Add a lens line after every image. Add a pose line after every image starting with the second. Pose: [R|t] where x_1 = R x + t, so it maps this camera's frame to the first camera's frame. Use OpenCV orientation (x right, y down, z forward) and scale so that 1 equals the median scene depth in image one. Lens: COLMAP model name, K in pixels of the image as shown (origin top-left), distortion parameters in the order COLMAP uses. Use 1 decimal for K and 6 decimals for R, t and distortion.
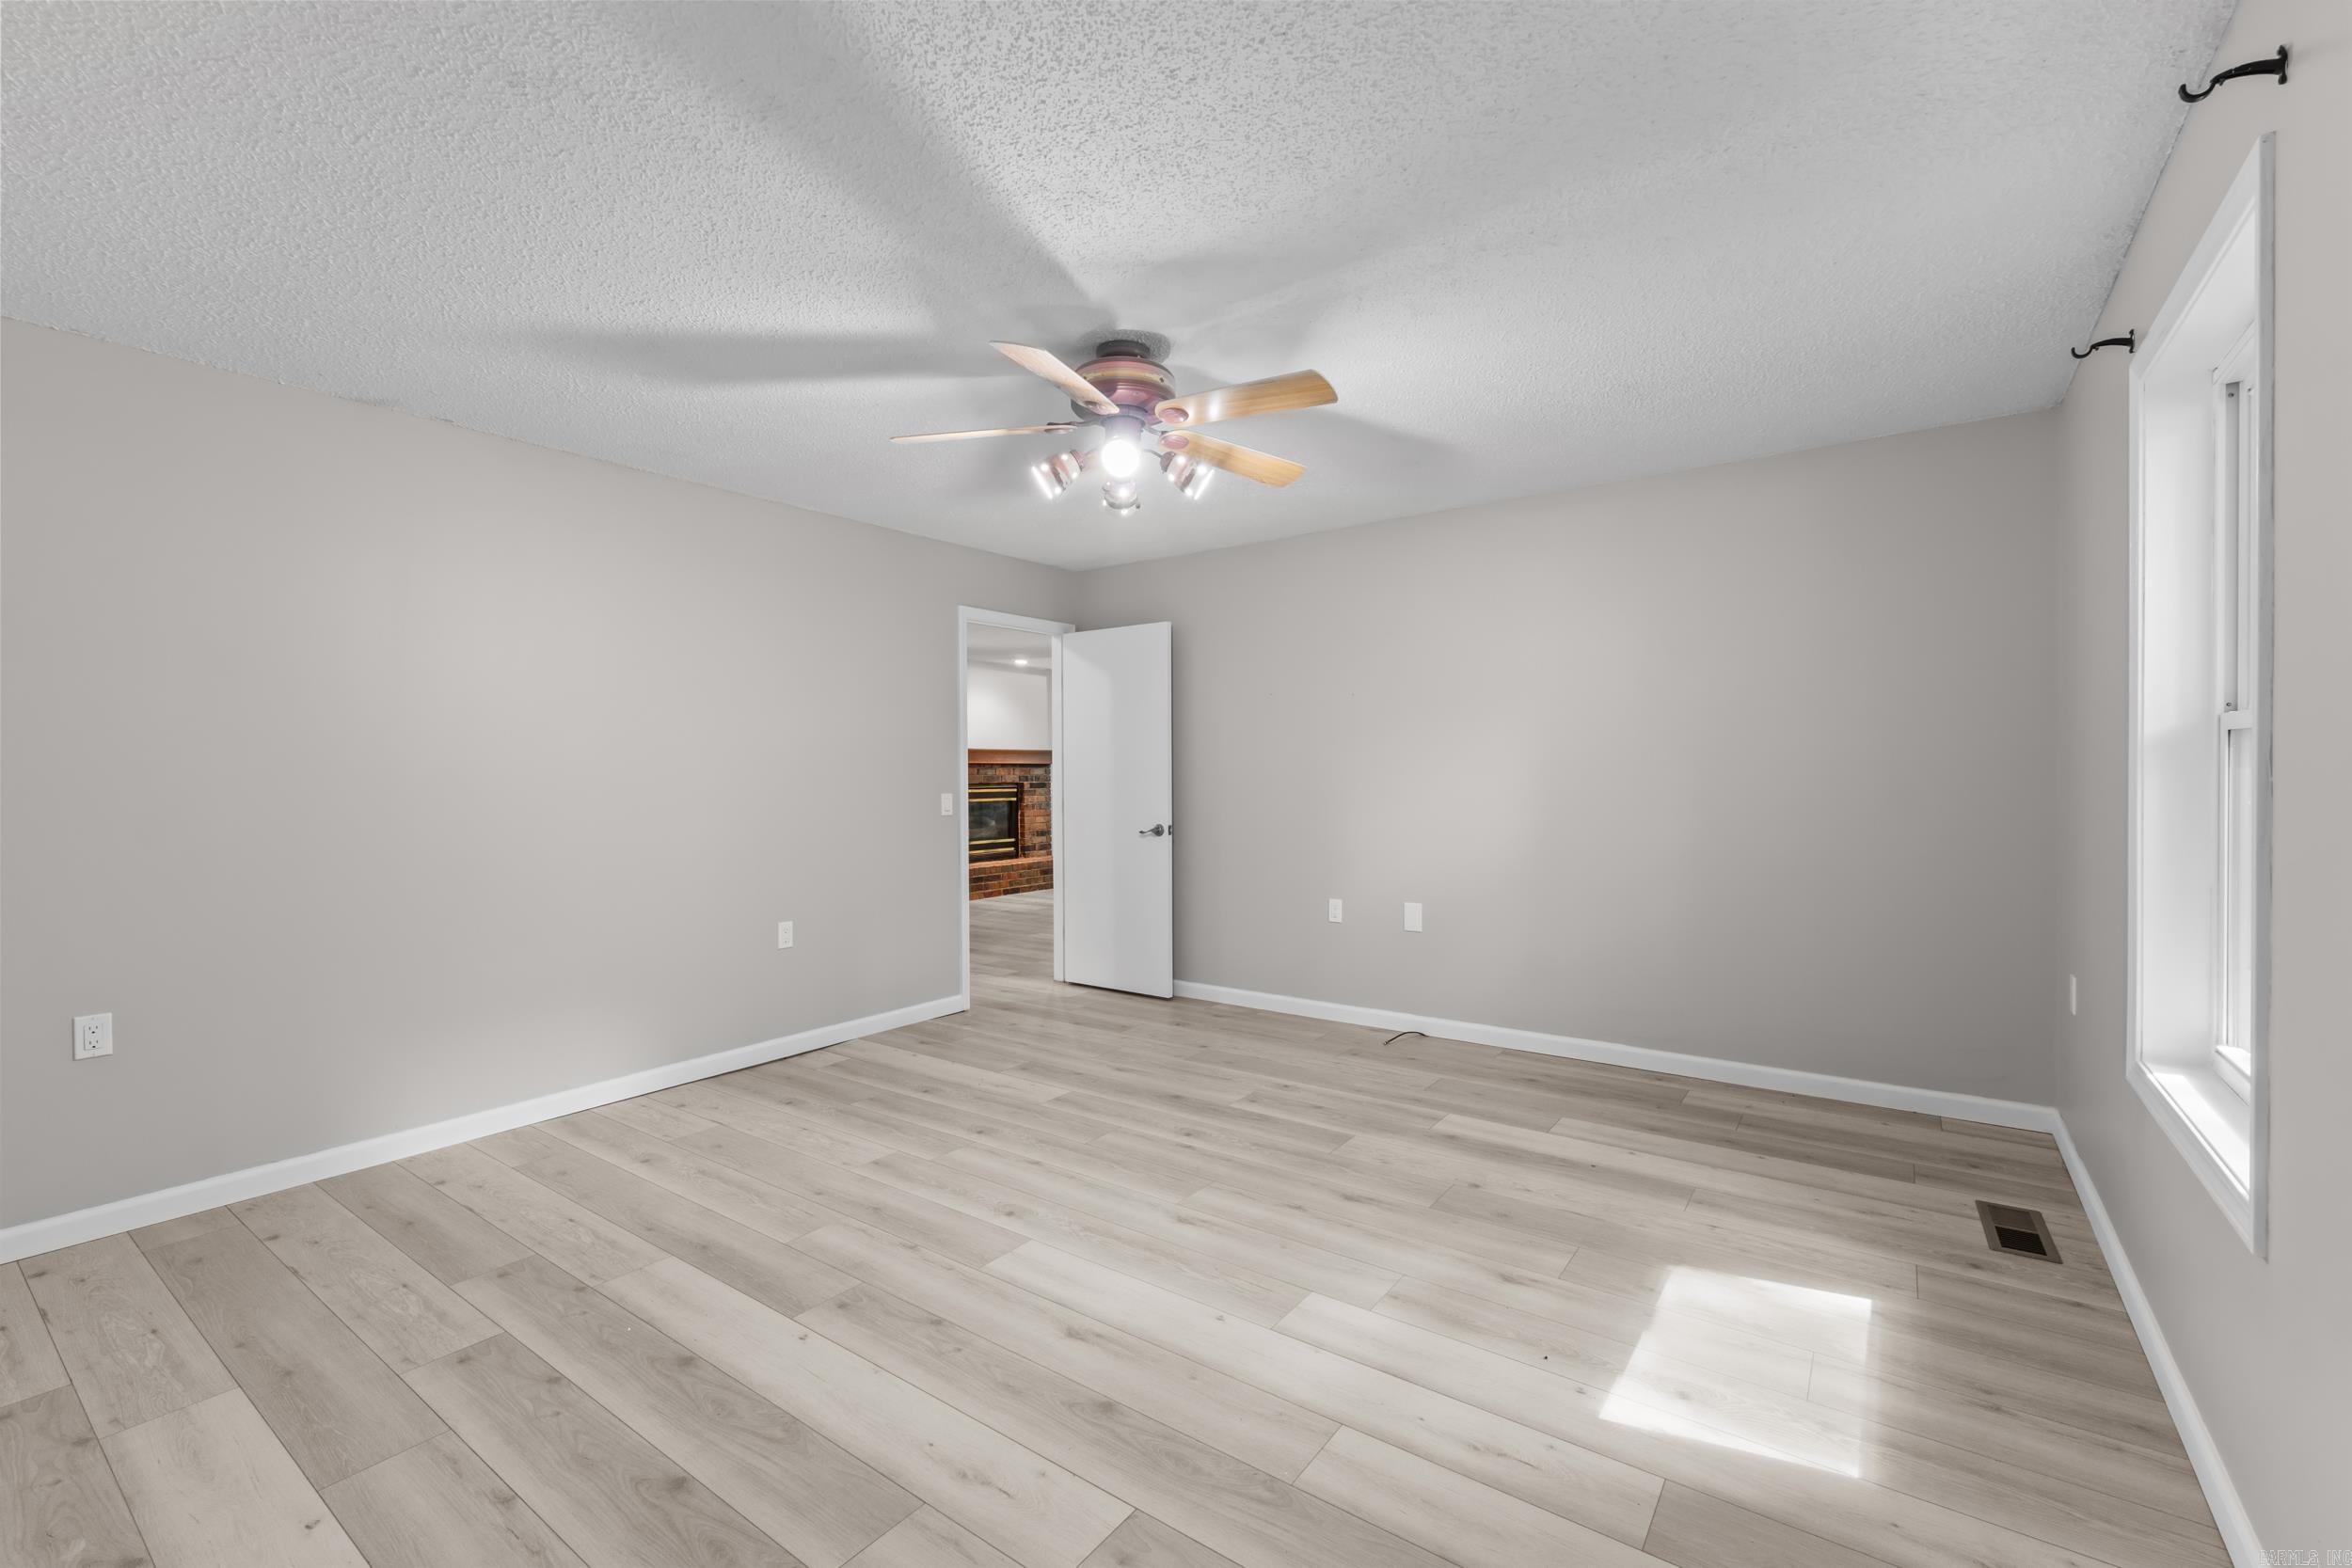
lens RADIAL K [[996.8, 0, 1180.6], [0, 996.8, 773.5], [0, 0, 1]] dist [0.003695, 0.000012]
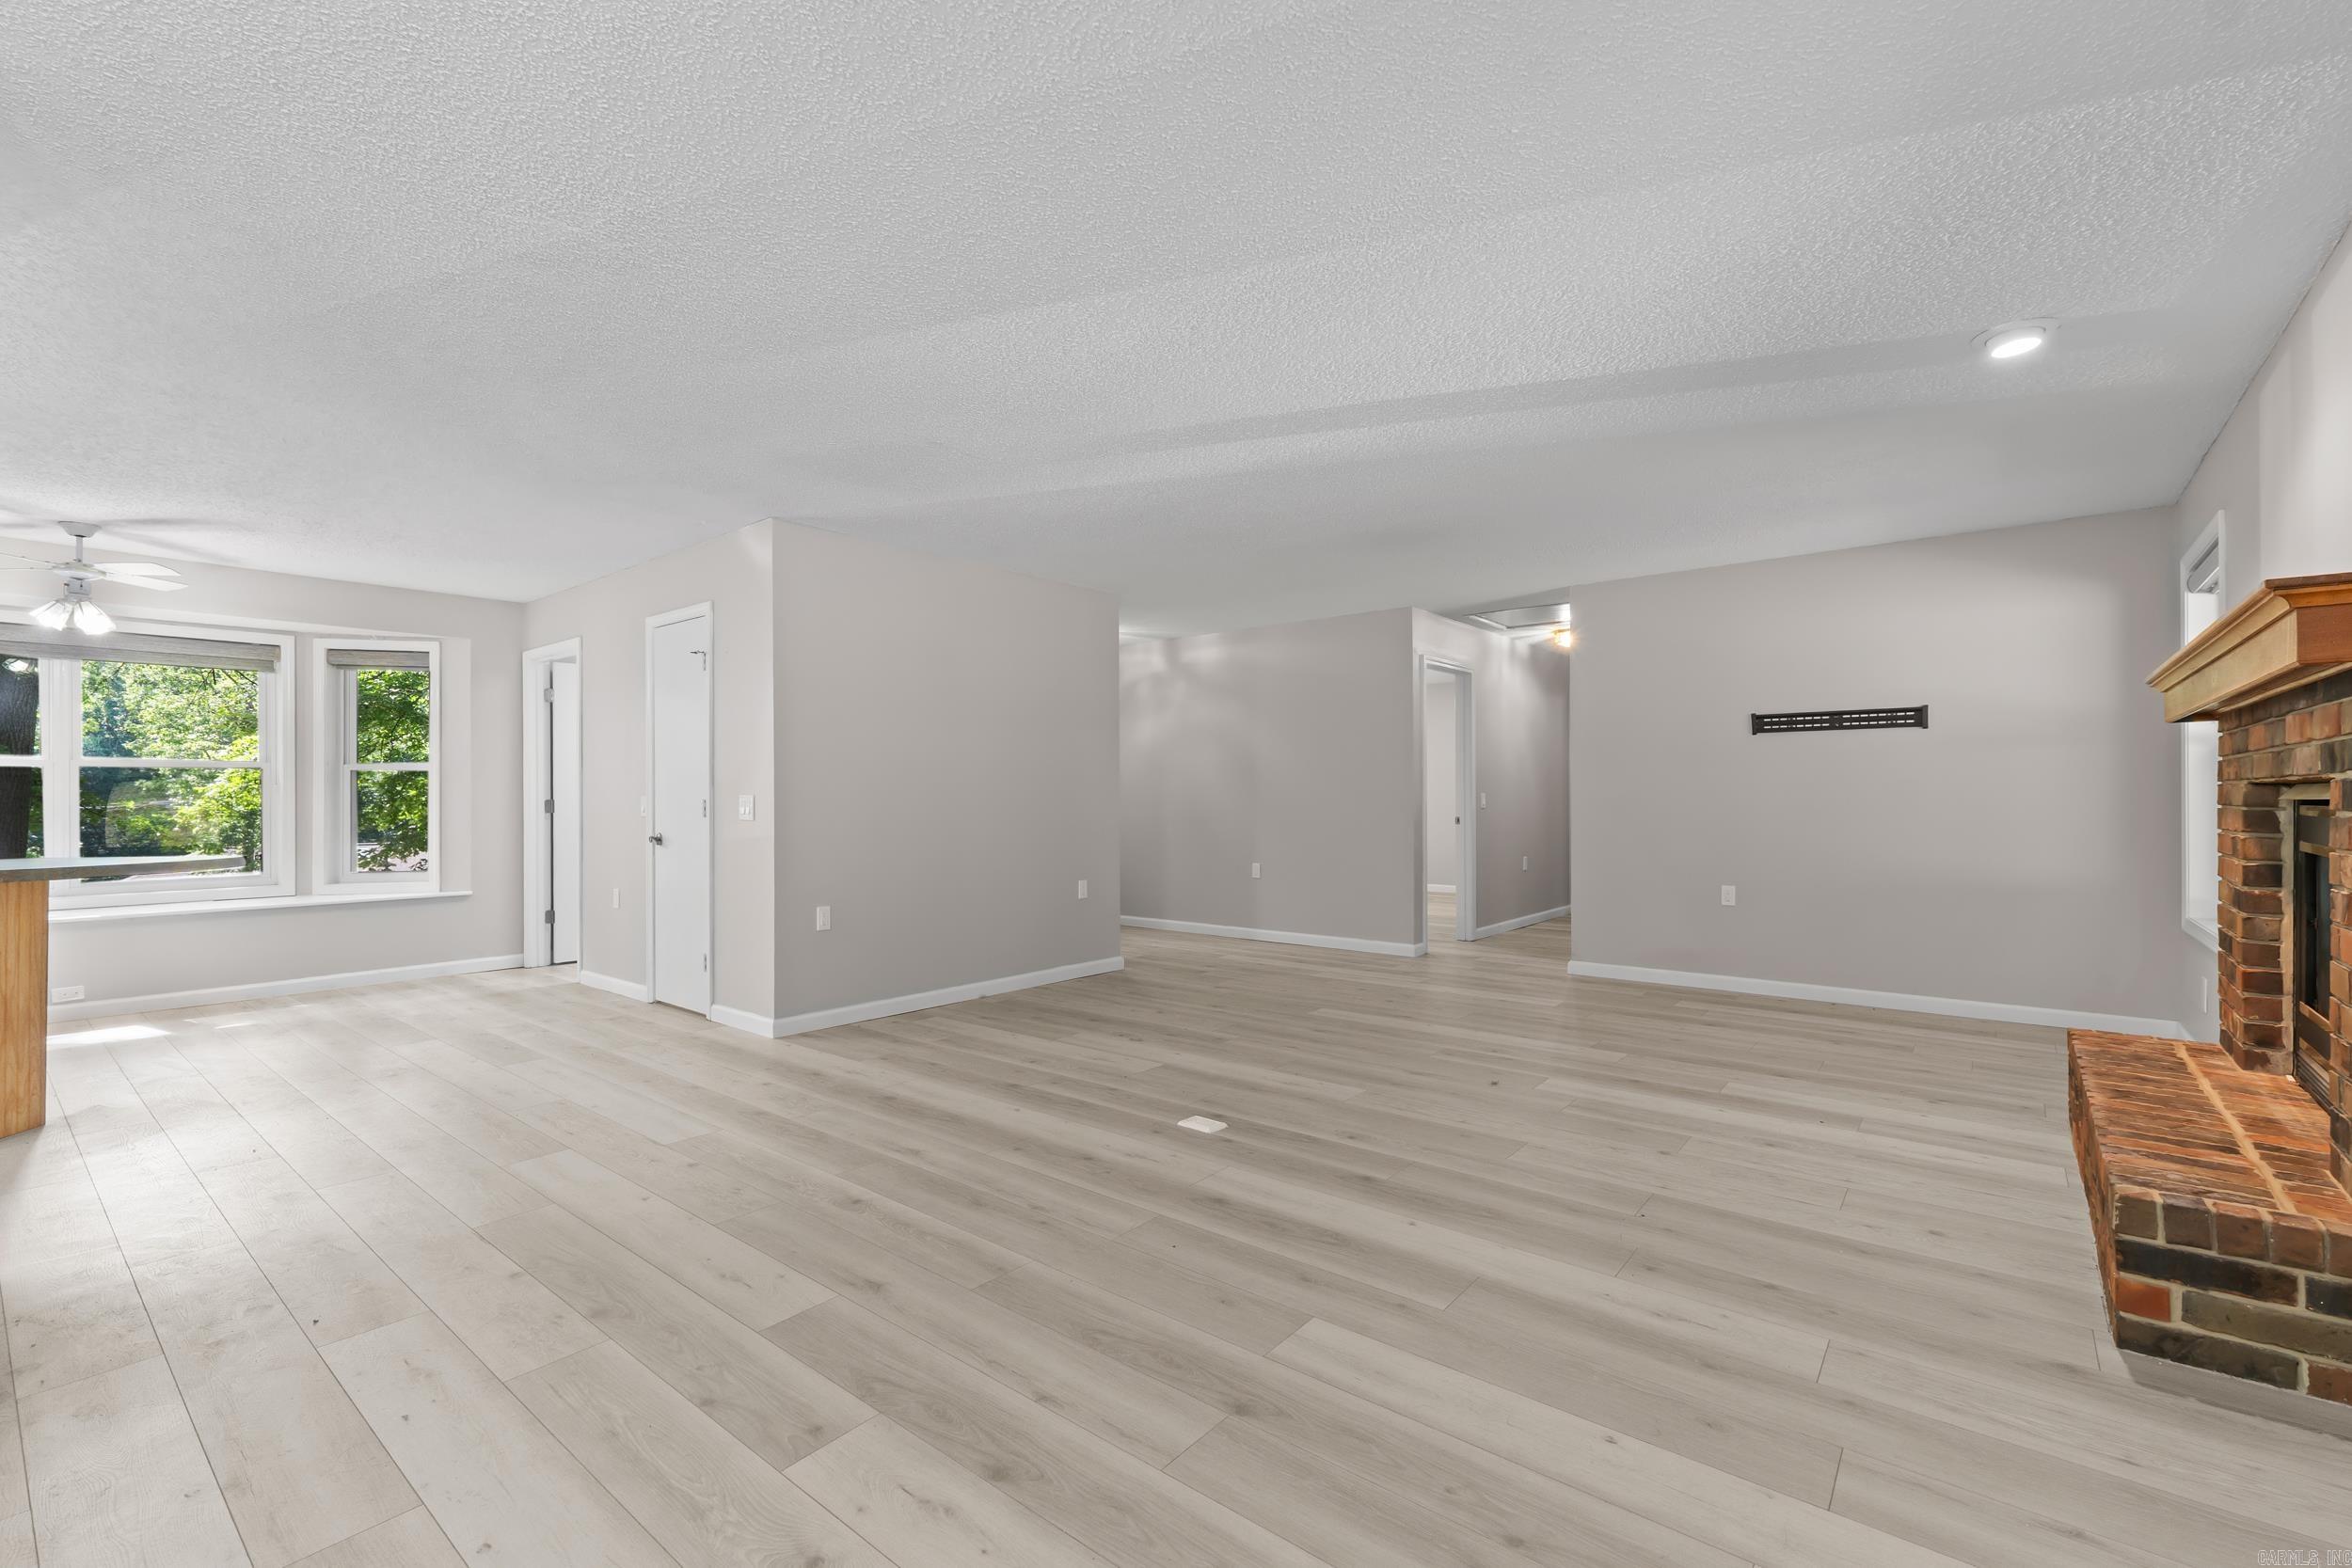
lens RADIAL K [[996.8, 0, 1180.6], [0, 996.8, 773.5], [0, 0, 1]] dist [0.003695, 0.000012]
pose [[-0.998493, 0.009796, 0.054002, 0.063013], [0.008533, 0.999686, -0.023565, 0.012203], [-0.054216, -0.023068, -0.998263, 1.391043]]
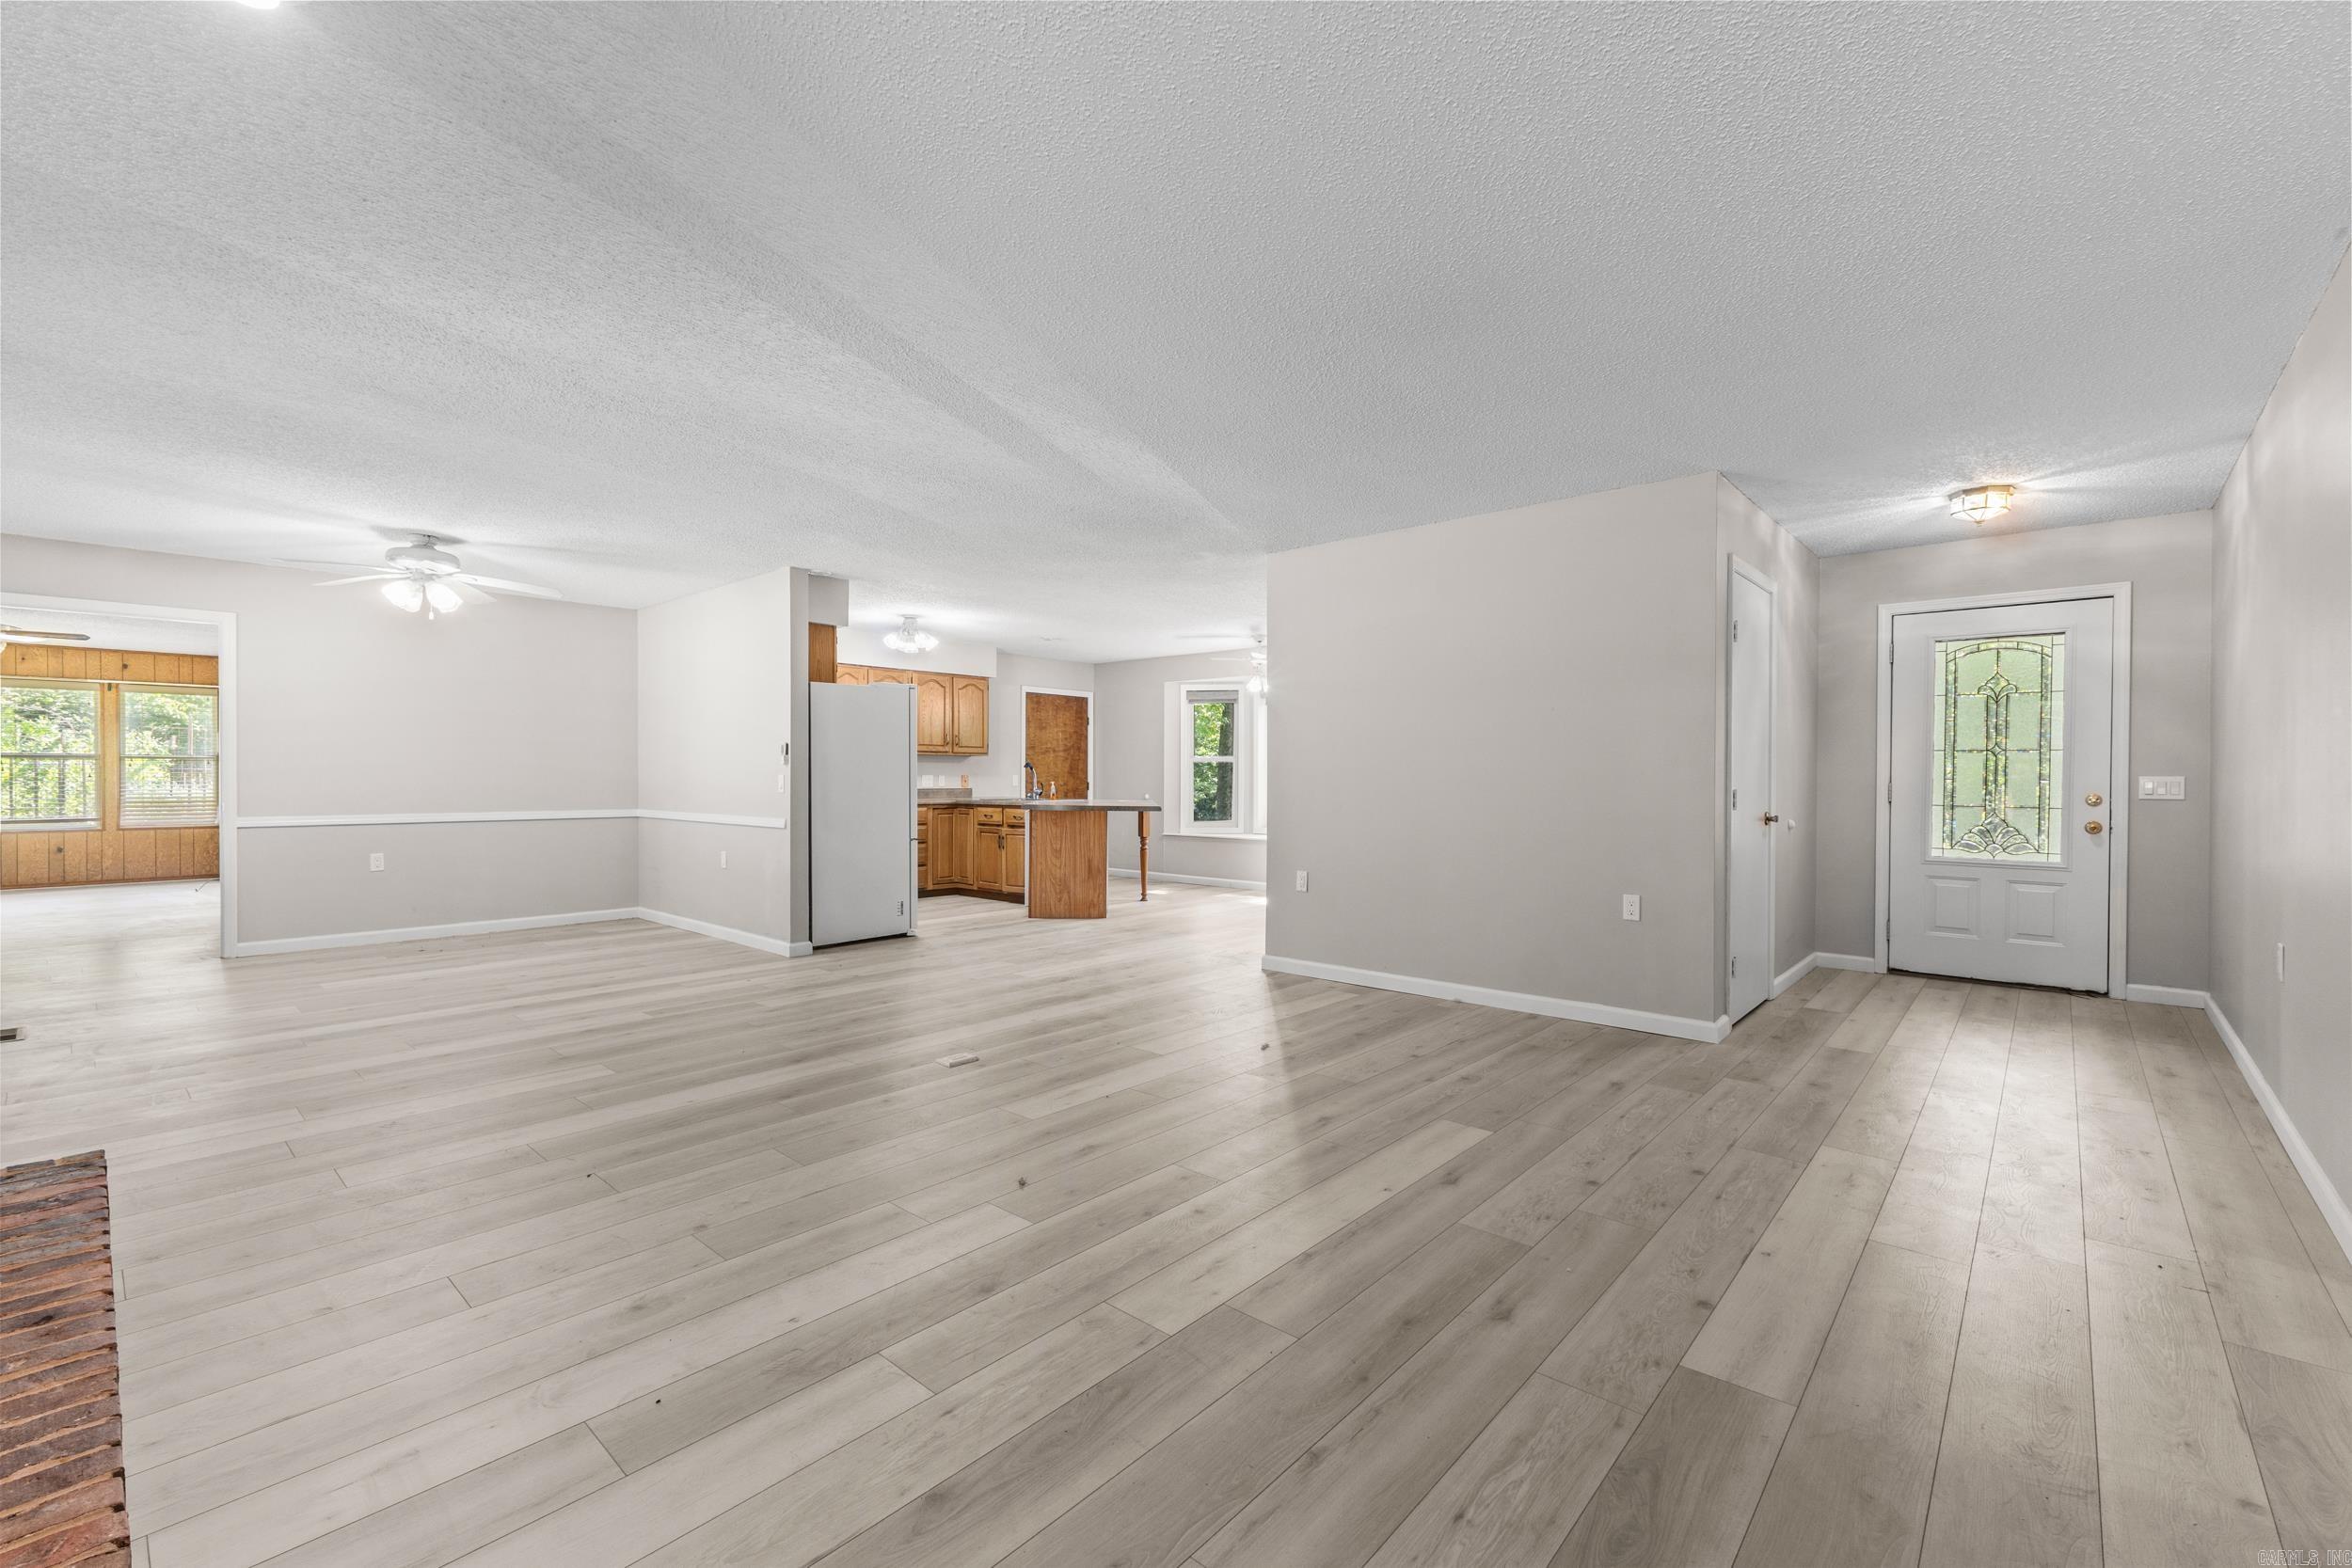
lens RADIAL K [[991.9, 0, 1182.8], [0, 991.9, 787.7], [0, 0, 1]] dist [0.002601, 0.000227]
pose [[0.099114, -0.004450, 0.995066, -0.321603], [-0.003442, 0.999982, 0.004815, 0.014815], [-0.995070, -0.003903, 0.099097, 0.900453]]
